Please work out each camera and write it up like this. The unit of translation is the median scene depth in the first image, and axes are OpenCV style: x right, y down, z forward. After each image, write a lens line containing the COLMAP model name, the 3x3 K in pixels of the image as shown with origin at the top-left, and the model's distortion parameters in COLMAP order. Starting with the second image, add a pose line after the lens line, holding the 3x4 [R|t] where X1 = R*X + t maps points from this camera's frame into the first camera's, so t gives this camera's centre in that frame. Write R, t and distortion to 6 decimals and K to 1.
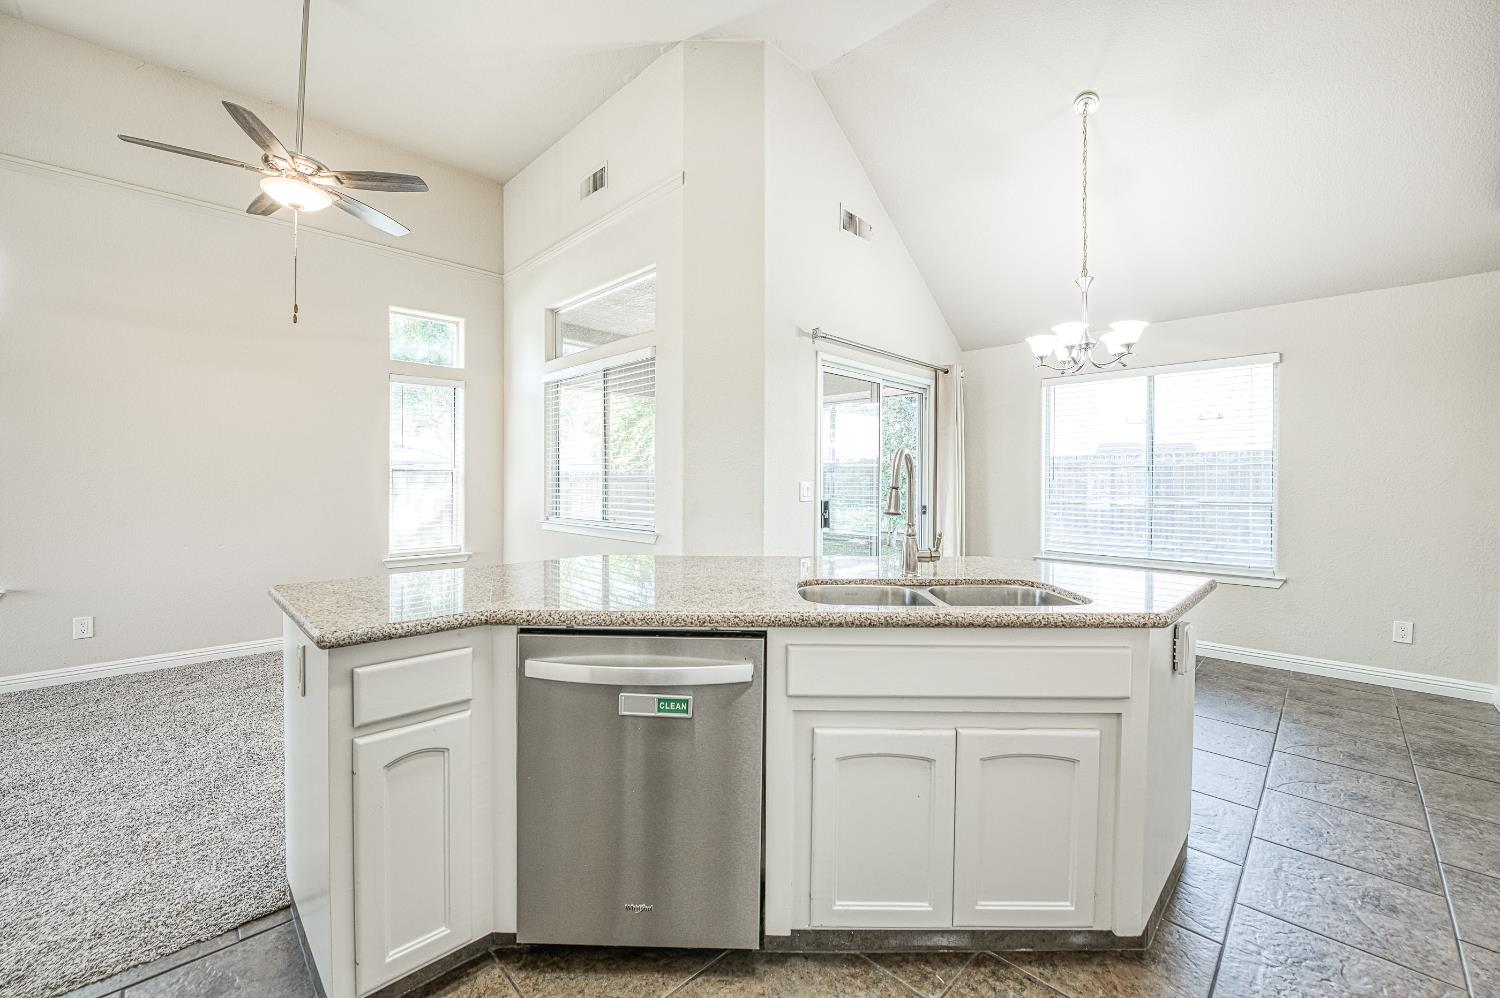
lens RADIAL K [[597.4, 0, 738.7], [0, 597.4, 483.2], [0, 0, 1]] dist [-0.004766, -0.000535]
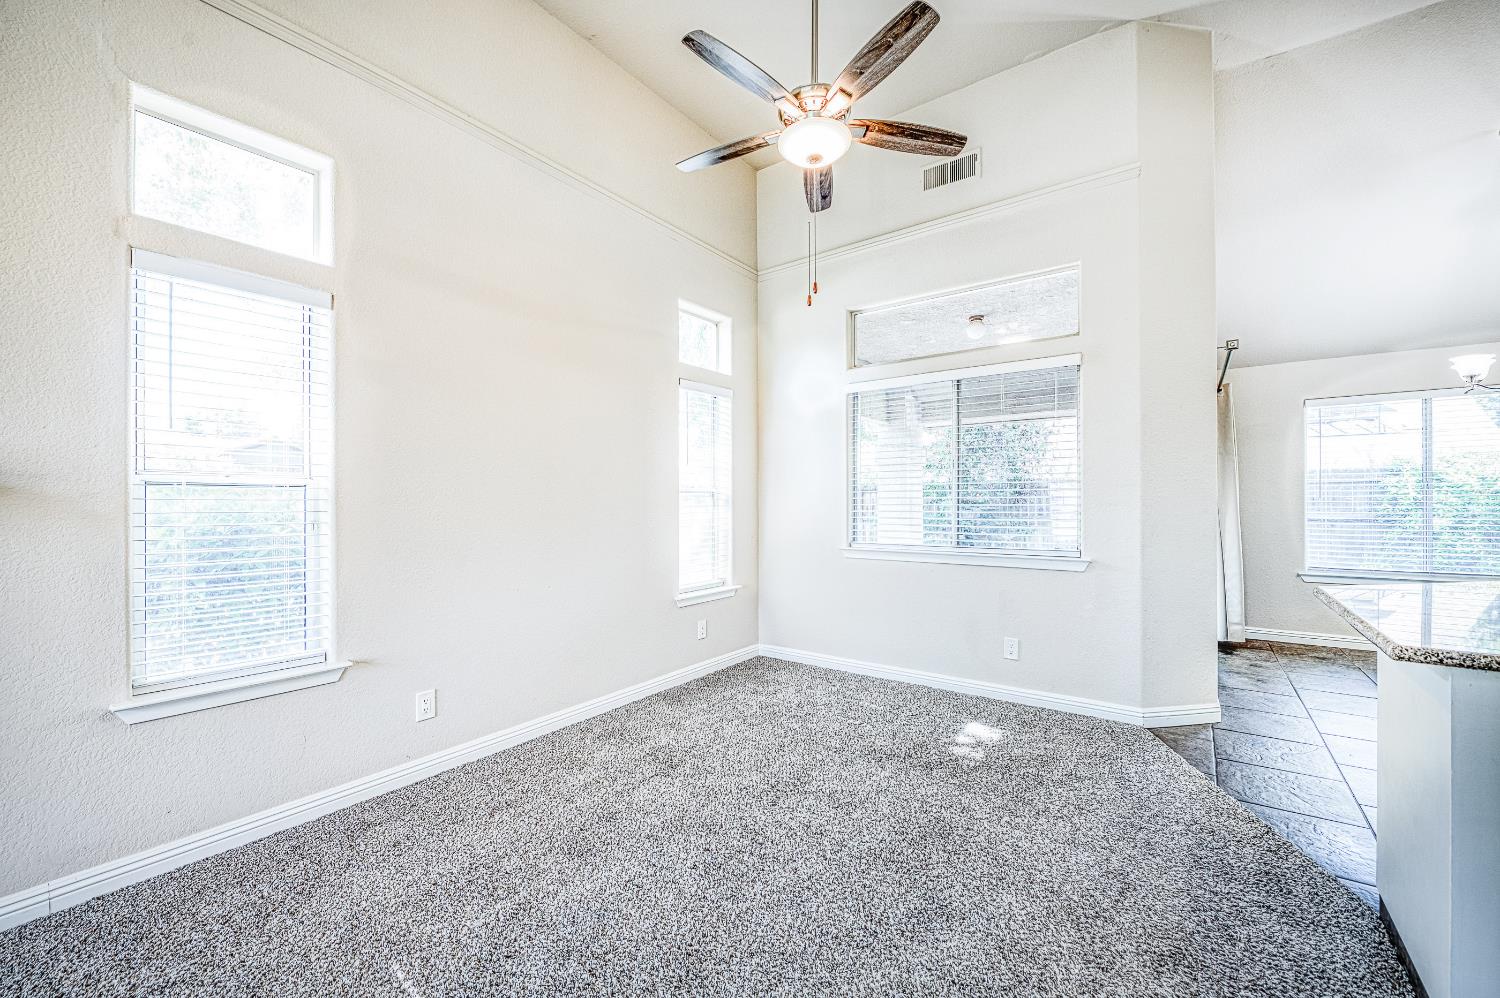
lens RADIAL K [[597.4, 0, 738.1], [0, 597.4, 502.0], [0, 0, 1]] dist [-0.004766, -0.000535]
pose [[0.988410, -0.009960, 0.151480, -0.632900], [0.010381, 0.999944, -0.001987, -0.006913], [-0.151452, 0.003537, 0.988458, 0.147440]]
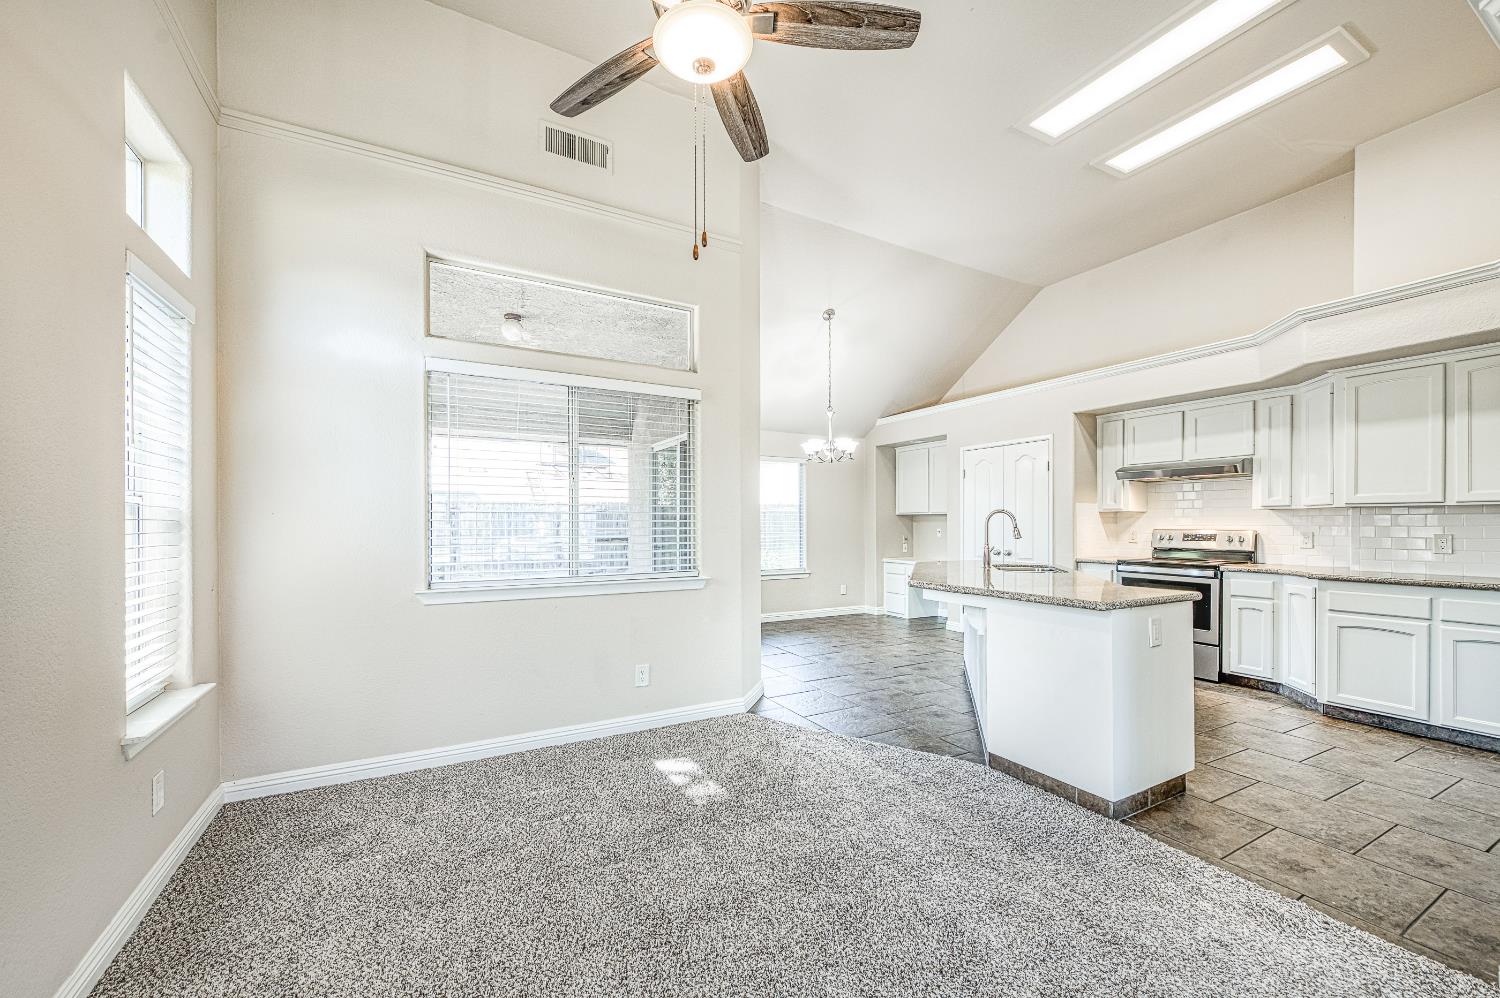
lens RADIAL K [[597.4, 0, 760.6], [0, 597.4, 527.8], [0, 0, 1]] dist [-0.004766, -0.000535]
pose [[0.258478, -0.012232, 0.965940, -0.858525], [0.005776, 0.999922, 0.011117, -0.009869], [-0.966000, 0.002706, 0.258529, 0.521674]]
